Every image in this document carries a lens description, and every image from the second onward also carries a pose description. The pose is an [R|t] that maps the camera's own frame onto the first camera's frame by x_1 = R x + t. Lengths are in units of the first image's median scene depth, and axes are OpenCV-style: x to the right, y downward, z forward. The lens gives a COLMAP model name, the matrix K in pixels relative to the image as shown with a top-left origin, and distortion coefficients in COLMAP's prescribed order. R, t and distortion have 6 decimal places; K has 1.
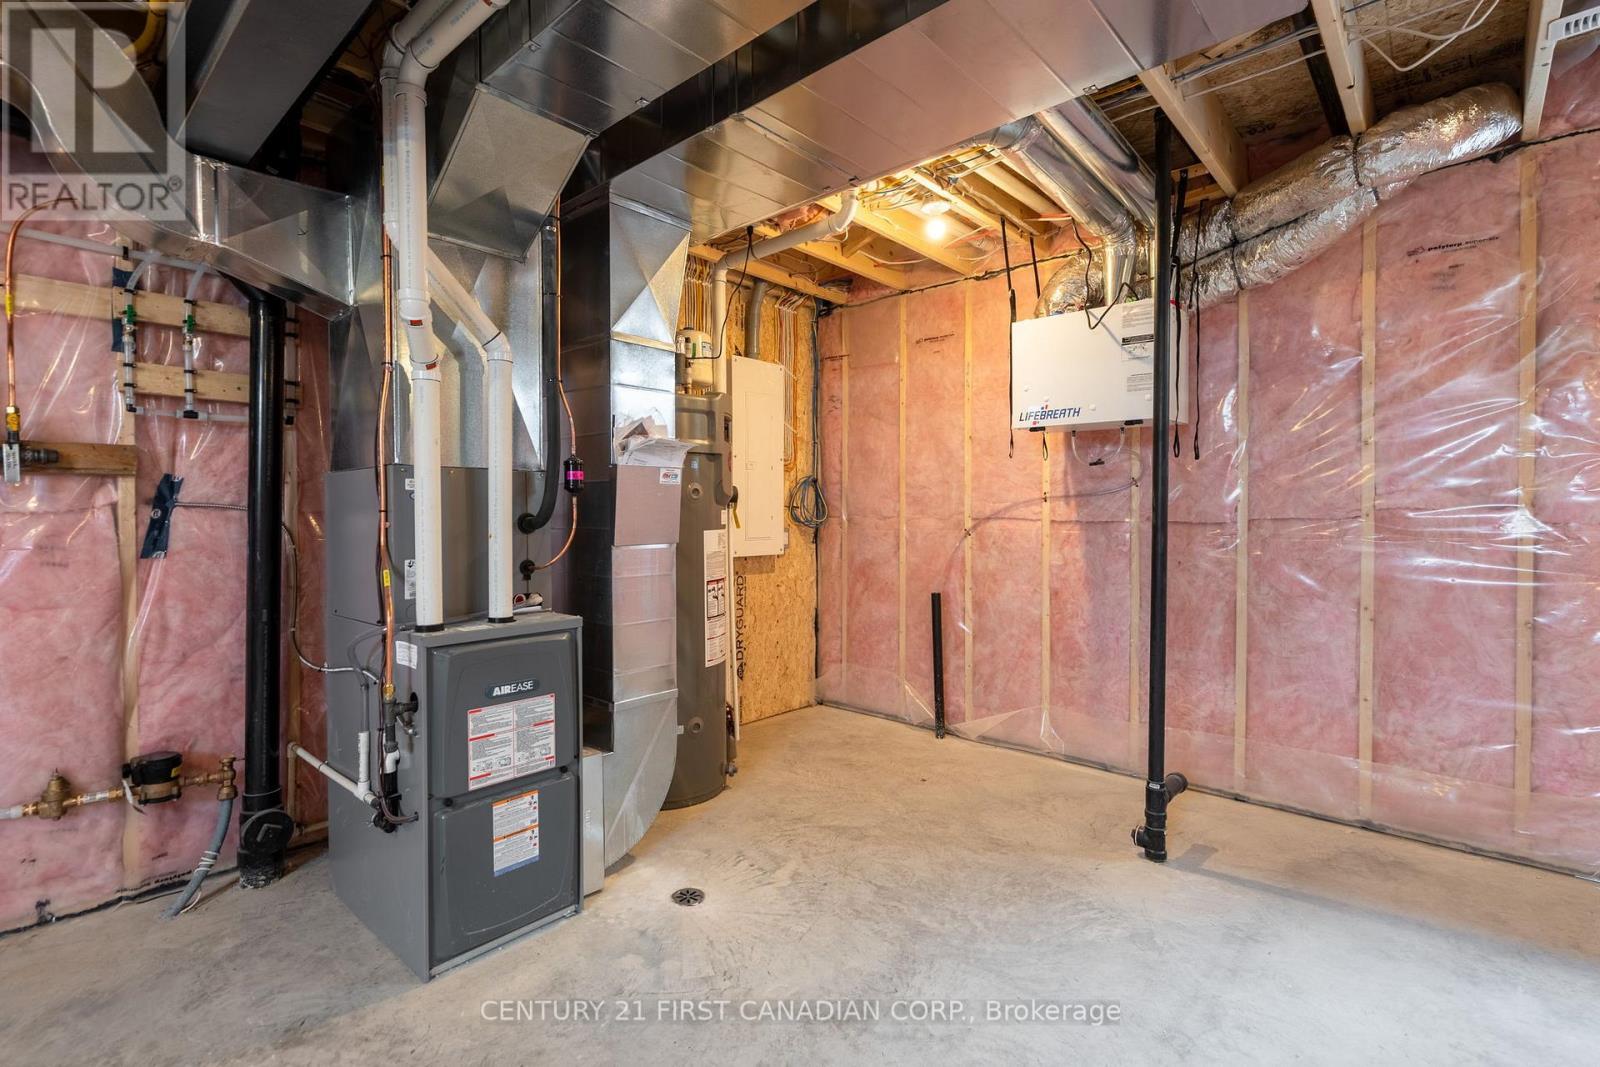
lens RADIAL K [[749.9, 0, 793.0], [0, 749.9, 536.6], [0, 0, 1]] dist [0.000404, -0.000041]
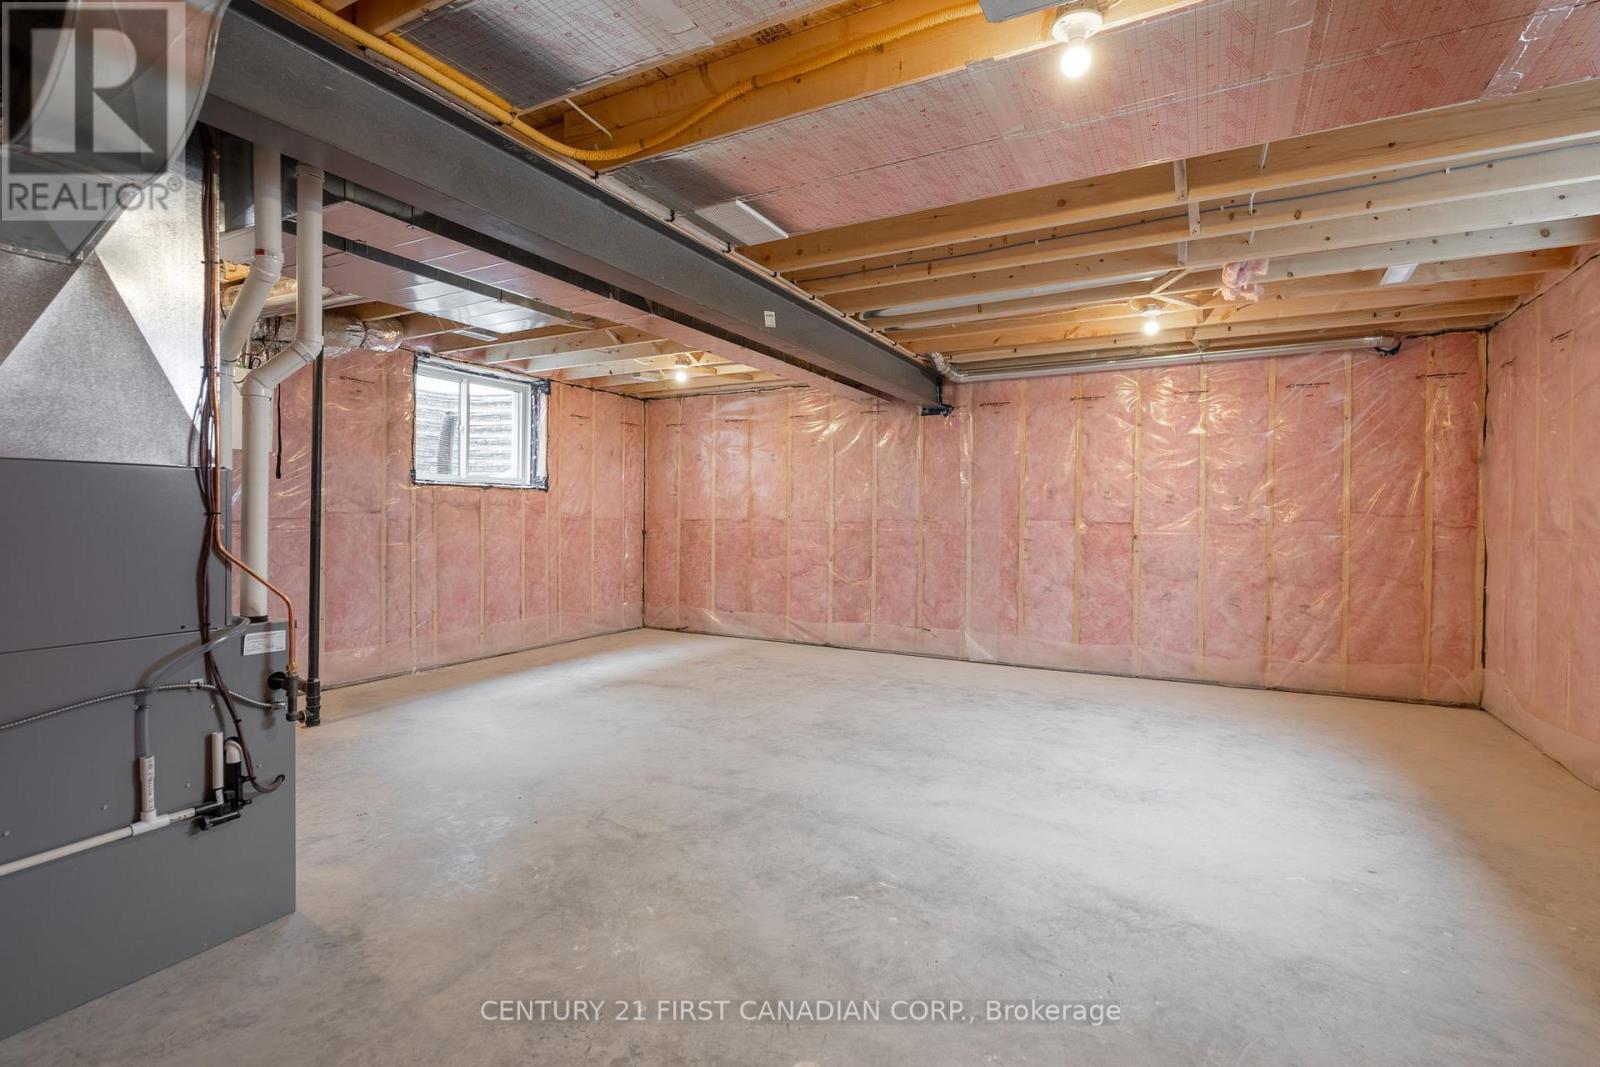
lens RADIAL K [[749.9, 0, 797.2], [0, 749.9, 525.3], [0, 0, 1]] dist [0.000404, -0.000041]
pose [[-0.245992, -0.013939, 0.969172, -1.587672], [0.010339, 0.999802, 0.017004, -0.029479], [-0.969217, 0.014203, -0.245799, 0.438544]]
